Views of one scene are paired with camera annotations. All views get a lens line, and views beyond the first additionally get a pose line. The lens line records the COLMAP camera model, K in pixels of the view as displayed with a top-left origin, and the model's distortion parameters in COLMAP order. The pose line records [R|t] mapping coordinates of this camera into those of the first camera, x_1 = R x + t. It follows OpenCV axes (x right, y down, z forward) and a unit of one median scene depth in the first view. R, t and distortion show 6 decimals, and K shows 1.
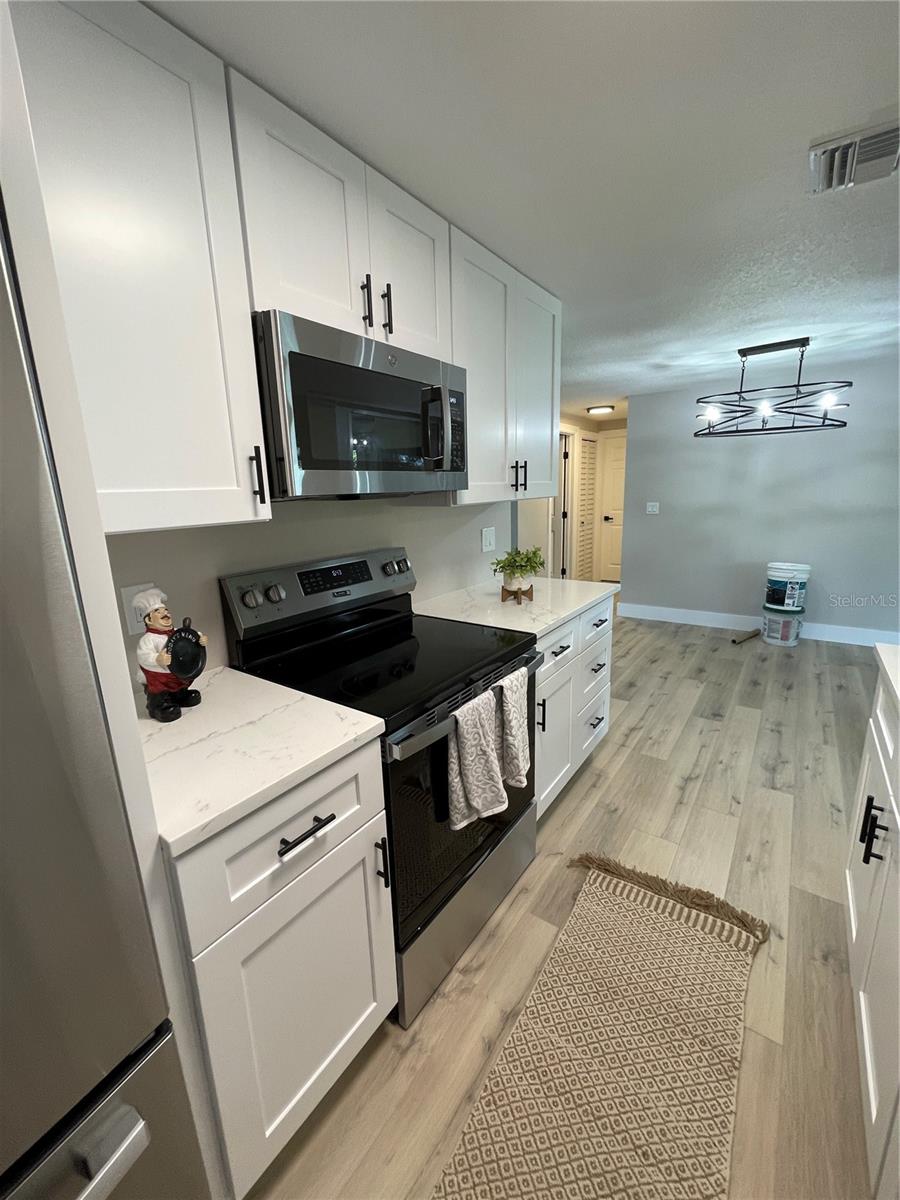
lens RADIAL K [[485.1, 0, 456.2], [0, 485.1, 597.6], [0, 0, 1]] dist [-0.000230, 0.000067]
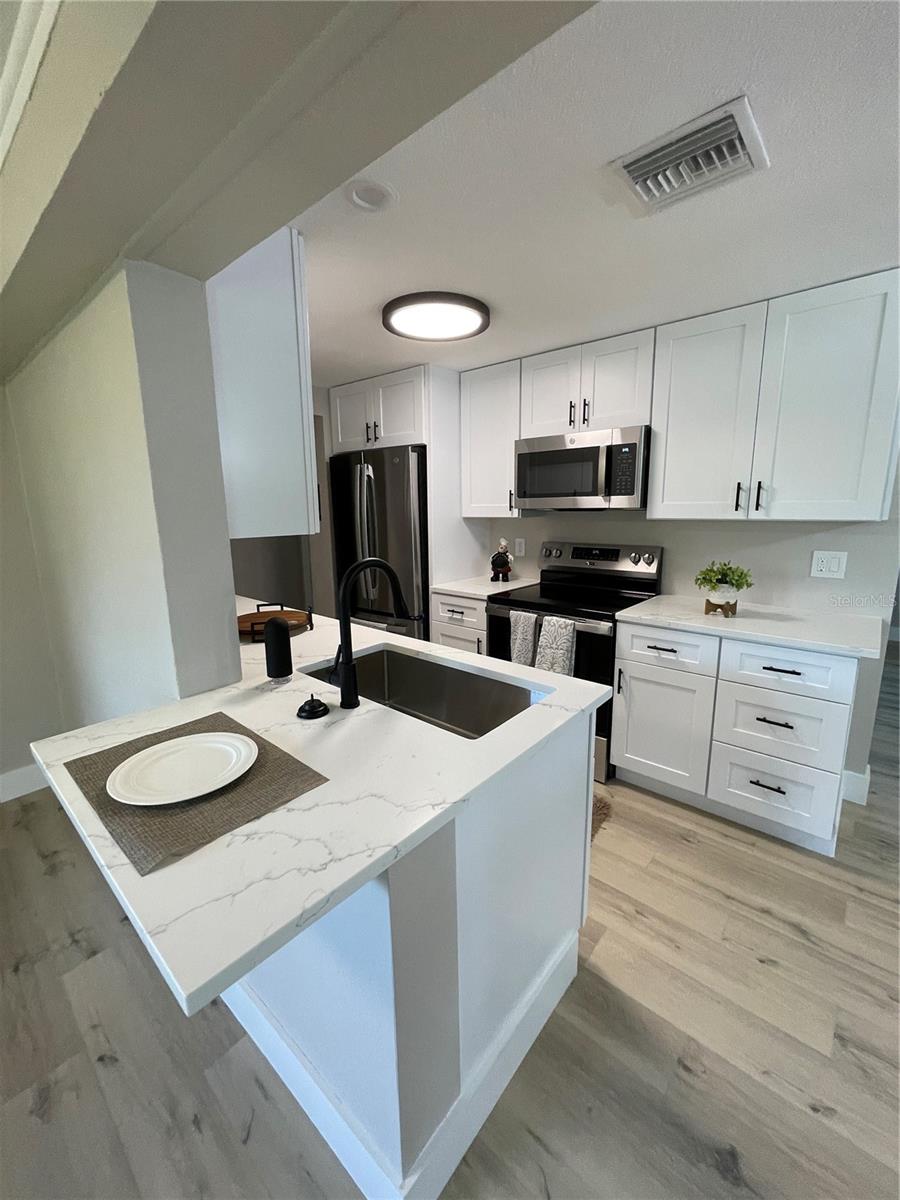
lens RADIAL K [[485.1, 0, 455.6], [0, 485.1, 602.3], [0, 0, 1]] dist [-0.000230, 0.000067]
pose [[-0.105910, 0.229958, -0.967421, 1.646742], [-0.200714, 0.947923, 0.247297, -0.222621], [0.973908, 0.220366, -0.054239, 0.669396]]
